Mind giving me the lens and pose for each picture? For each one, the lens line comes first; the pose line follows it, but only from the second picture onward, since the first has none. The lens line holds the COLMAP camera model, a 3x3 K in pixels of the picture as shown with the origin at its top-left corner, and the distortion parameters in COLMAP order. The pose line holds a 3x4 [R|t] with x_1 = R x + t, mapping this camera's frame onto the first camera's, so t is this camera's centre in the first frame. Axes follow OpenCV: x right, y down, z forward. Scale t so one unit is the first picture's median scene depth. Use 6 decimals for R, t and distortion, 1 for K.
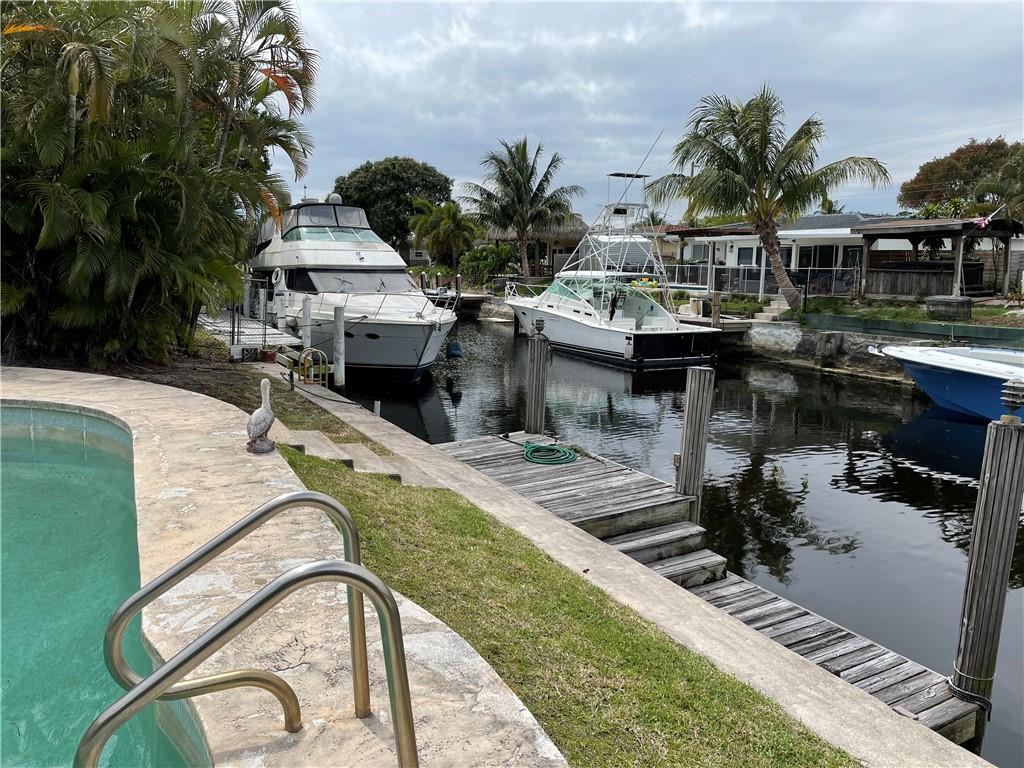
lens RADIAL K [[750.9, 0, 512.0], [0, 750.9, 384.0], [0, 0, 1]] dist [0.080414, -0.106755]
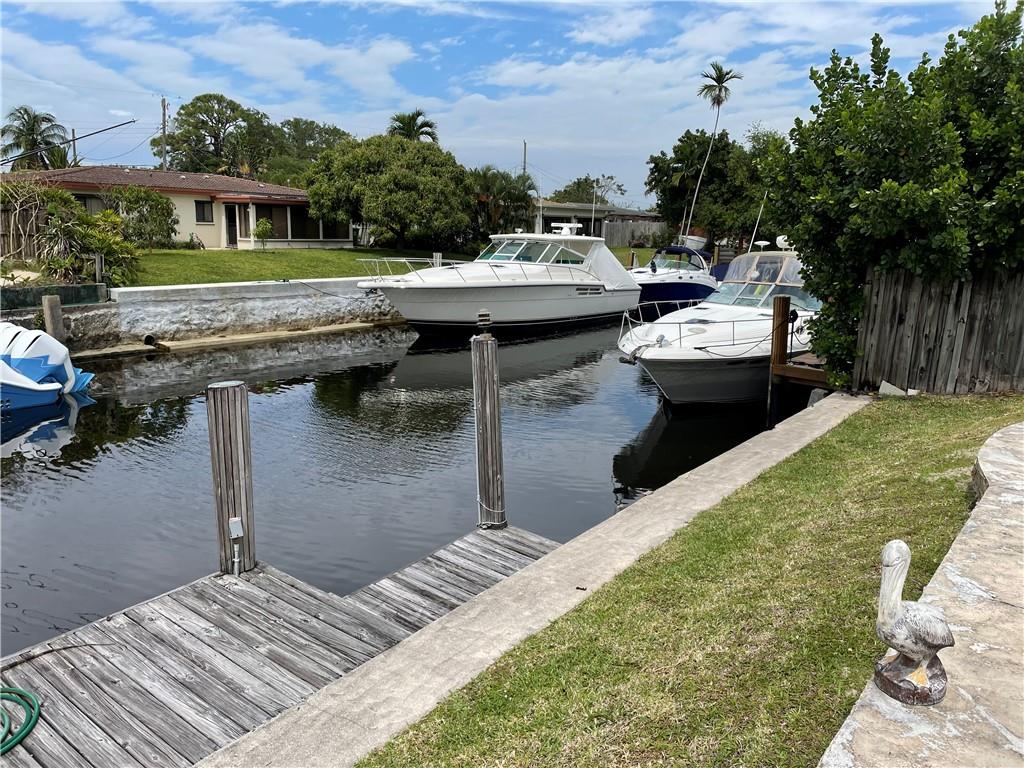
lens RADIAL K [[750.9, 0, 512.0], [0, 750.9, 384.0], [0, 0, 1]] dist [0.080414, -0.106755]
pose [[-0.415755, -0.200277, 0.887151, -0.590923], [0.128619, 0.952701, 0.275351, -0.225985], [-0.900336, 0.228584, -0.370331, 1.335290]]
